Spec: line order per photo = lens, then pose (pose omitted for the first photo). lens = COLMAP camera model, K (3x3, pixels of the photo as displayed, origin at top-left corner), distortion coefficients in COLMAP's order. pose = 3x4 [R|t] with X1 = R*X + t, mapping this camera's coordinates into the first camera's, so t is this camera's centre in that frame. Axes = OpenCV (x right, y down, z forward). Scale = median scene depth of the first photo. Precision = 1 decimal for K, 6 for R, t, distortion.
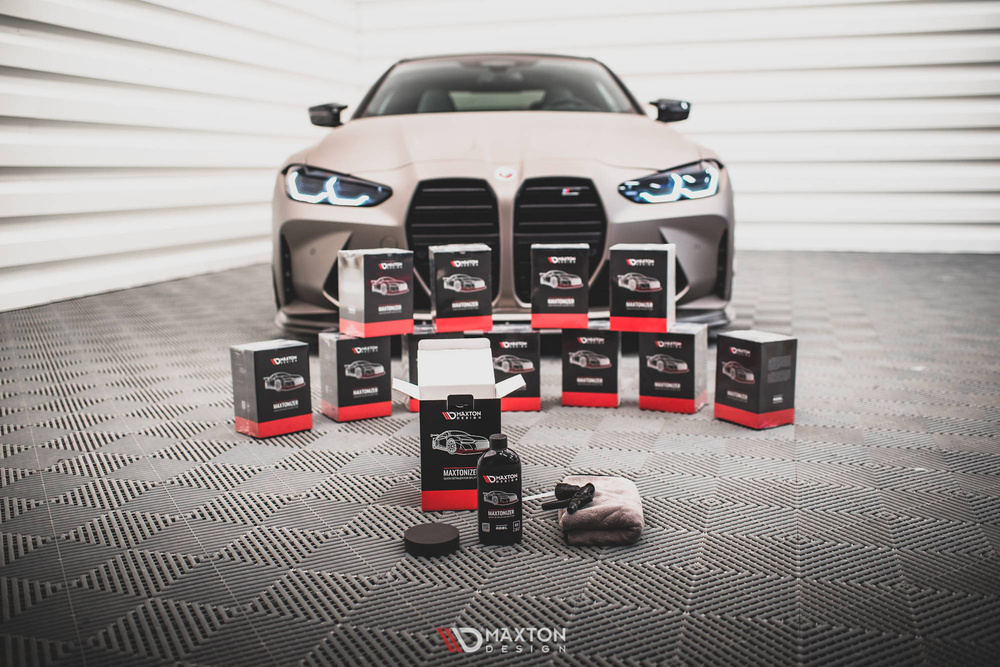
lens RADIAL K [[970.2, 0, 500.0], [0, 970.2, 333.5], [0, 0, 1]] dist [-0.120823, 0.001473]
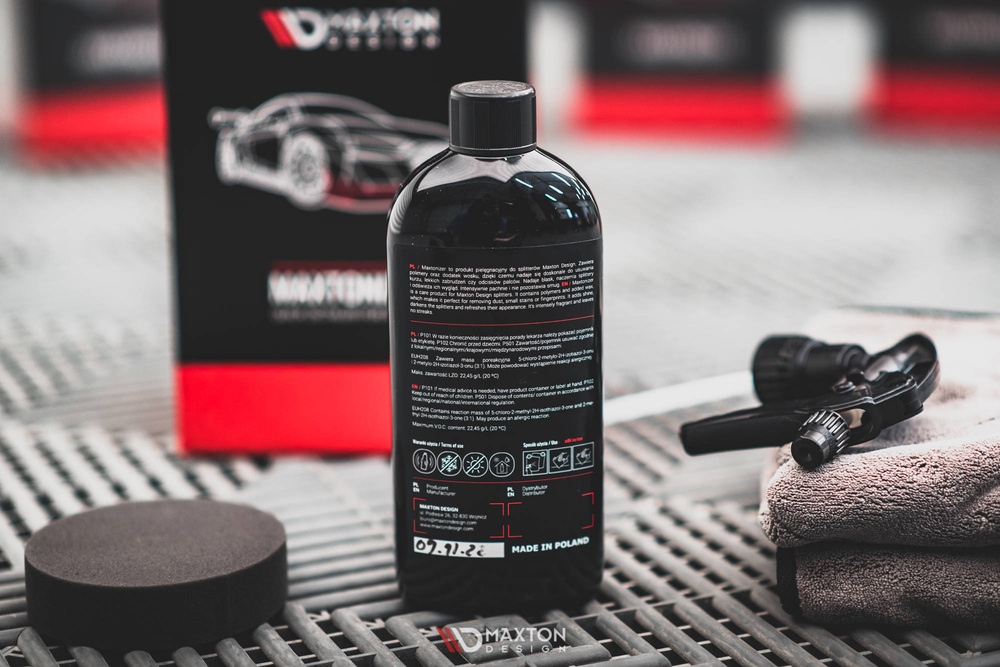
lens RADIAL K [[2538.8, 0, 500.0], [0, 2538.8, 333.5], [0, 0, 1]] dist [0.159126, 0.656902]
pose [[0.994423, 0.025774, -0.102267, 0.040095], [-0.015475, 0.994841, 0.100255, 0.067410], [0.104323, -0.098114, 0.989692, 0.296593]]
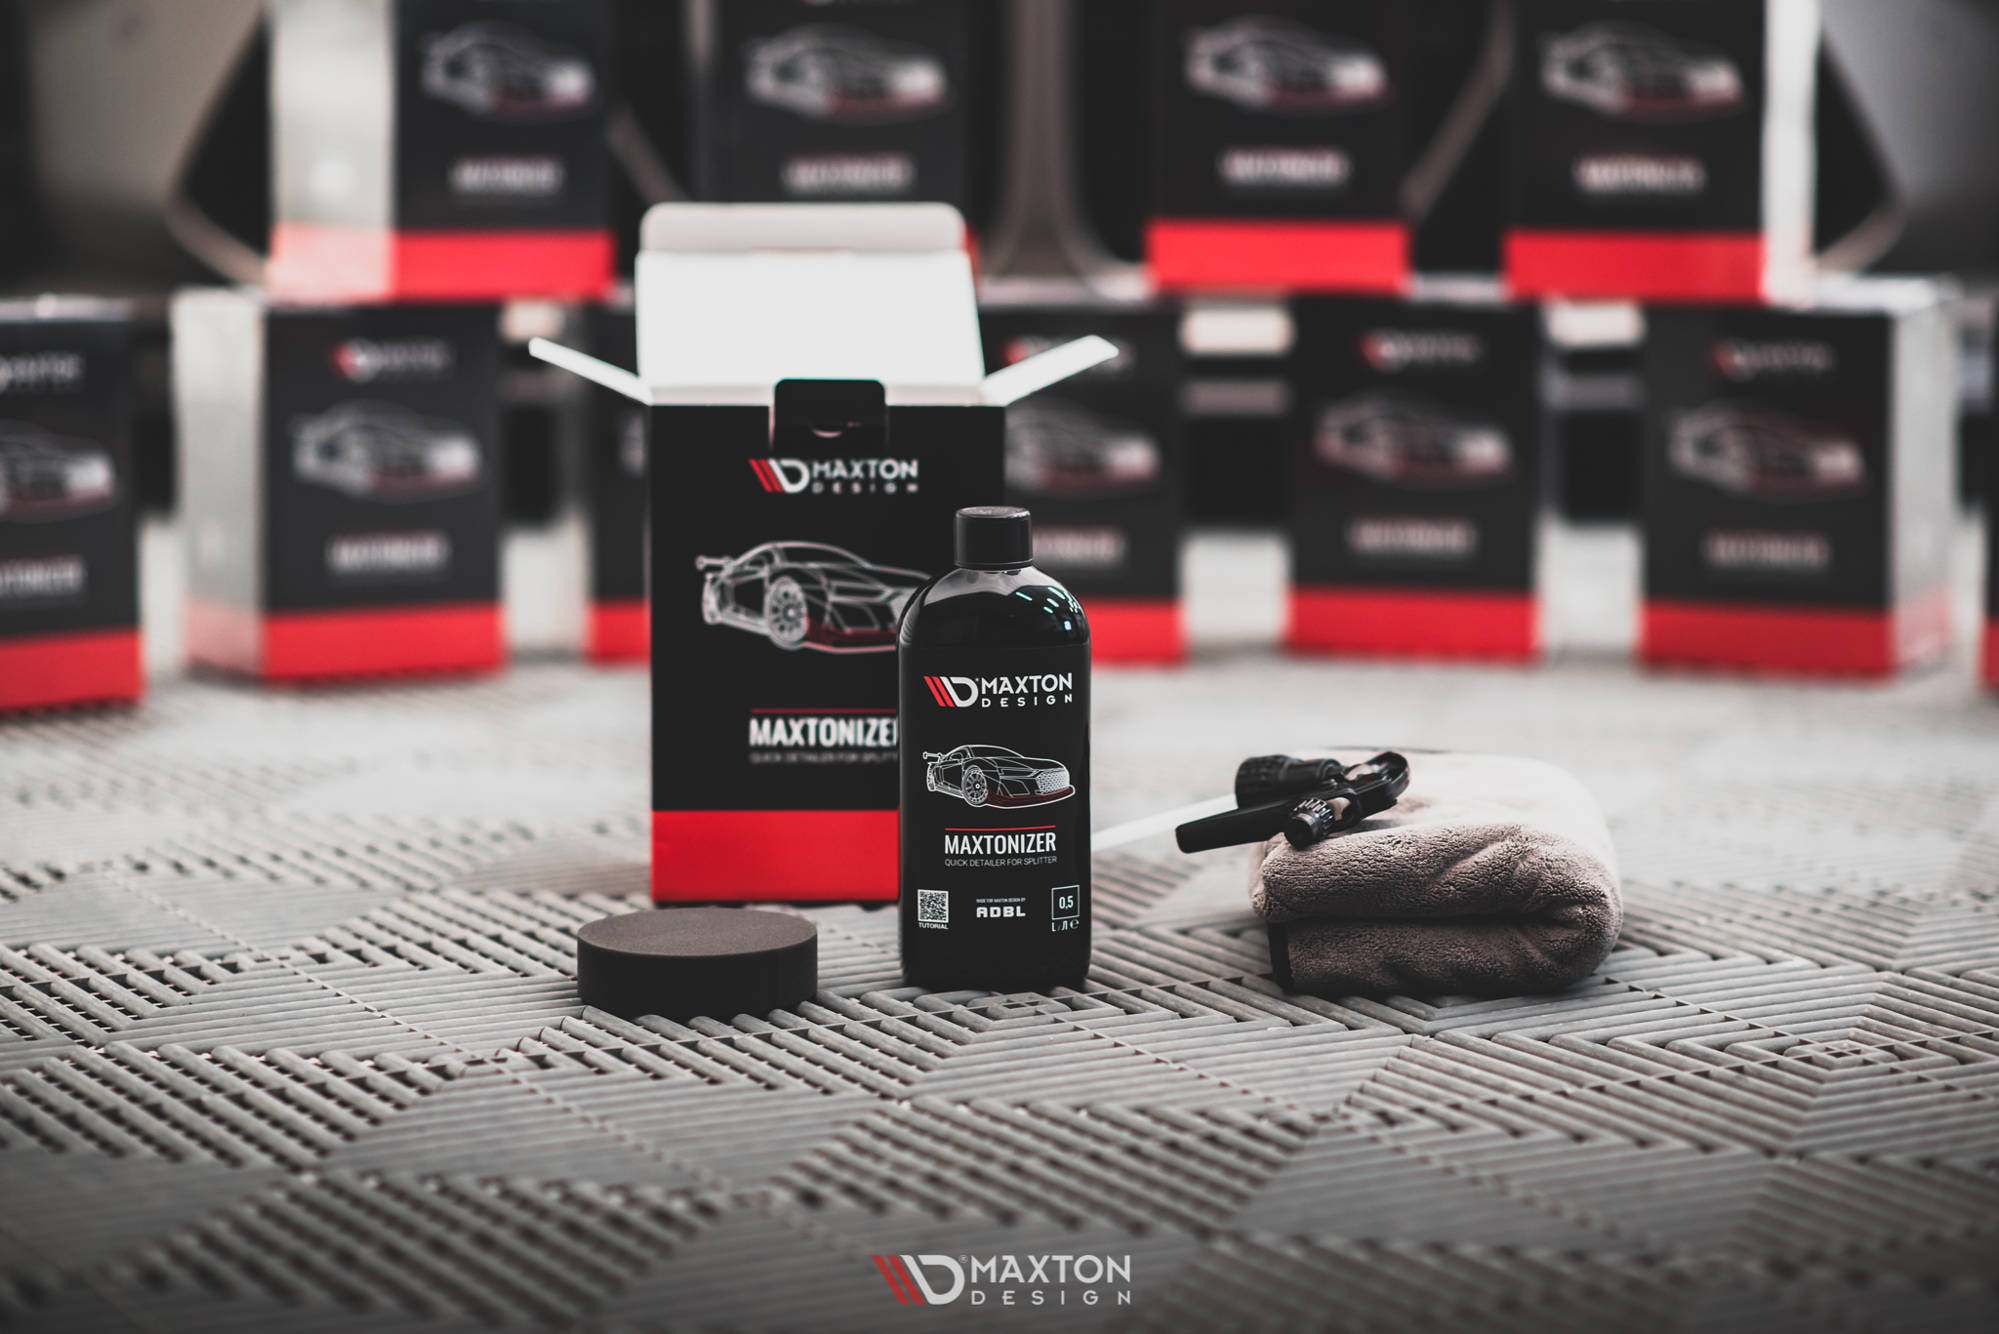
lens RADIAL K [[4873.0, 0, 999.5], [0, 4873.0, 667.0], [0, 0, 1]] dist [0.011714, -0.101163]
pose [[0.999888, 0.014959, 0.000029, 0.000246], [-0.014955, 0.999673, -0.020762, 0.108655], [-0.000340, 0.020759, 0.999784, -0.108029]]
